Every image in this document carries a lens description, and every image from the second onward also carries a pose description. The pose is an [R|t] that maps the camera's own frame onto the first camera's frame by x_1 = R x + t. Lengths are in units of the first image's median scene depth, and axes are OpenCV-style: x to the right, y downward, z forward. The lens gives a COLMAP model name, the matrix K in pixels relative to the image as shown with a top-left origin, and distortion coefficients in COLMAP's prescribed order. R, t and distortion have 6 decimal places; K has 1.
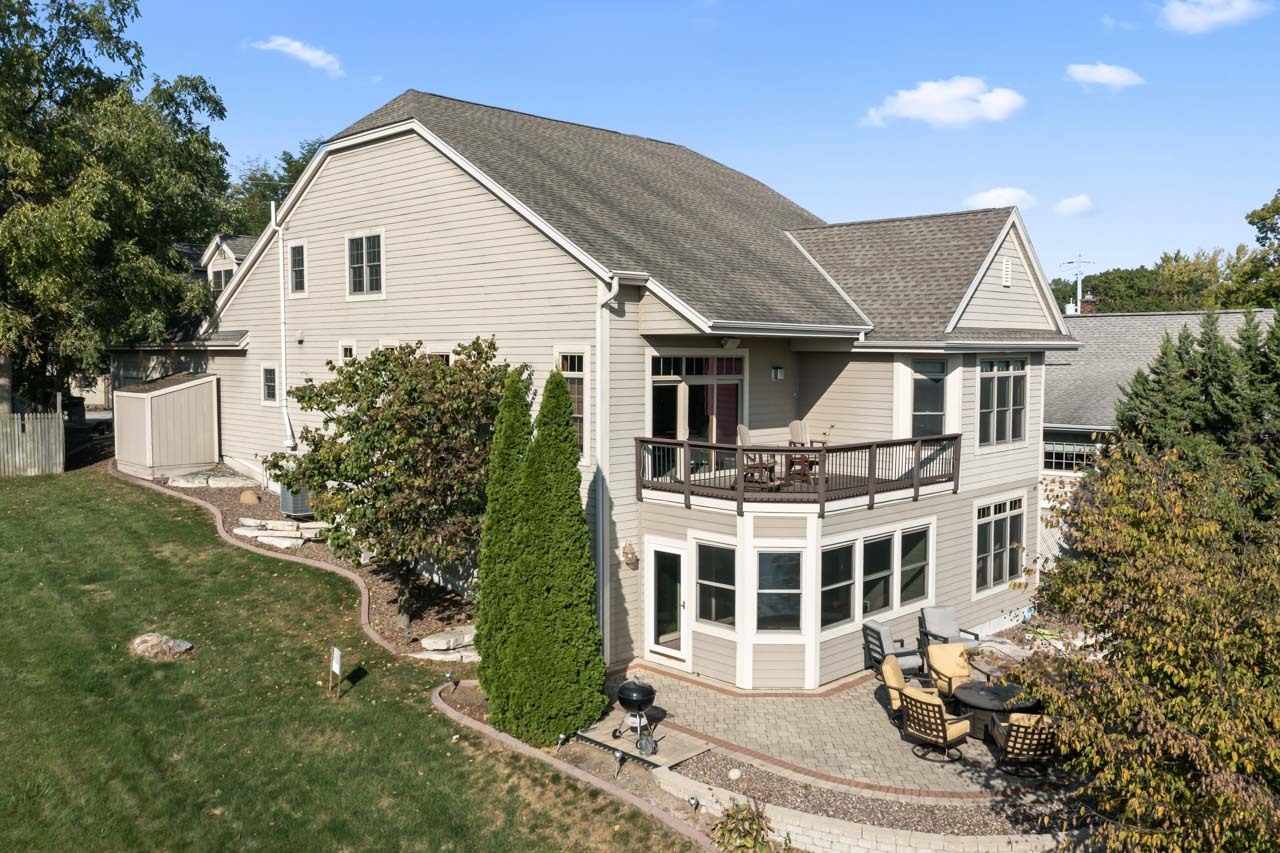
lens RADIAL K [[1034.3, 0, 640.0], [0, 1034.3, 426.5], [0, 0, 1]] dist [0.001658, 0.006233]
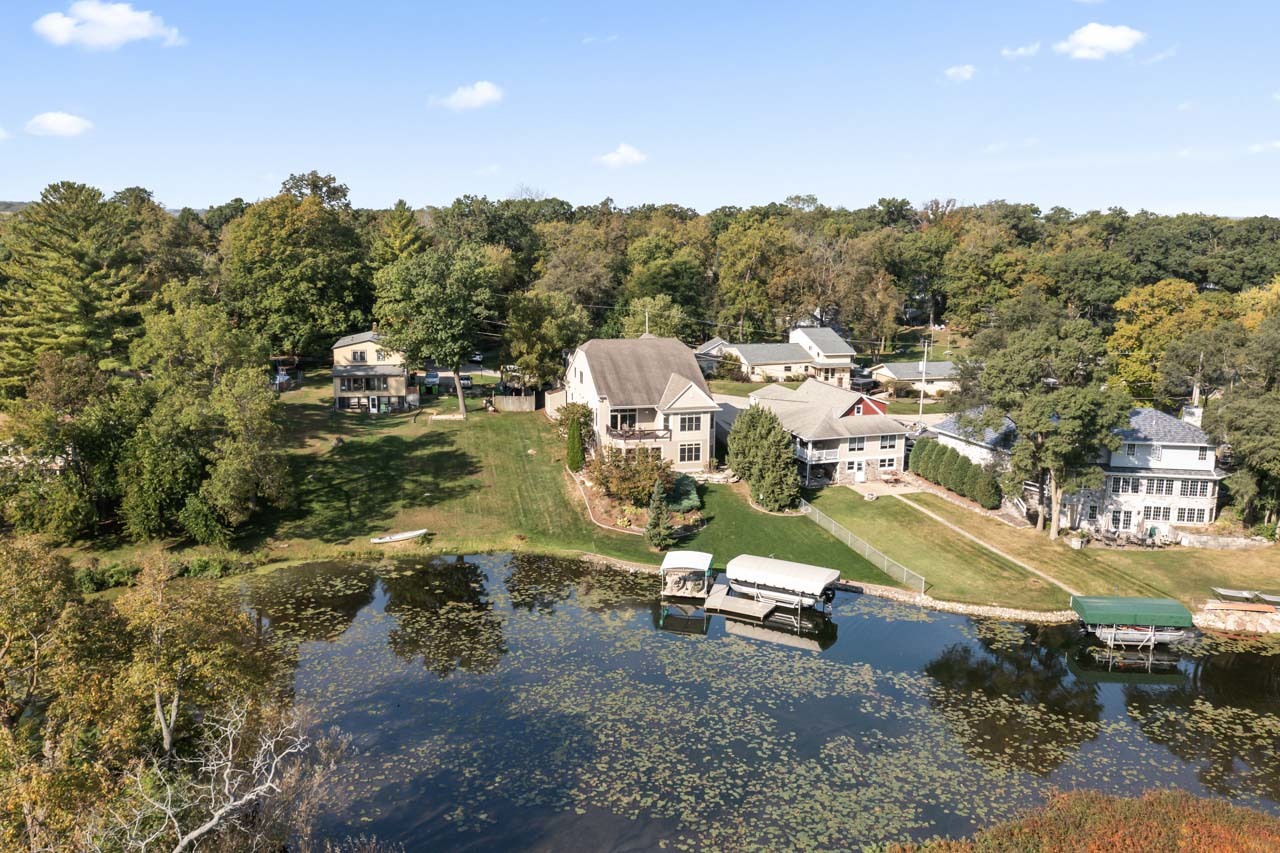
lens RADIAL K [[1034.3, 0, 640.0], [0, 1034.3, 426.5], [0, 0, 1]] dist [0.001658, 0.006233]
pose [[0.846619, 0.103810, -0.521977, 2.827510], [-0.031794, 0.988905, 0.145104, -0.732727], [0.531249, -0.106252, 0.840527, -3.286386]]
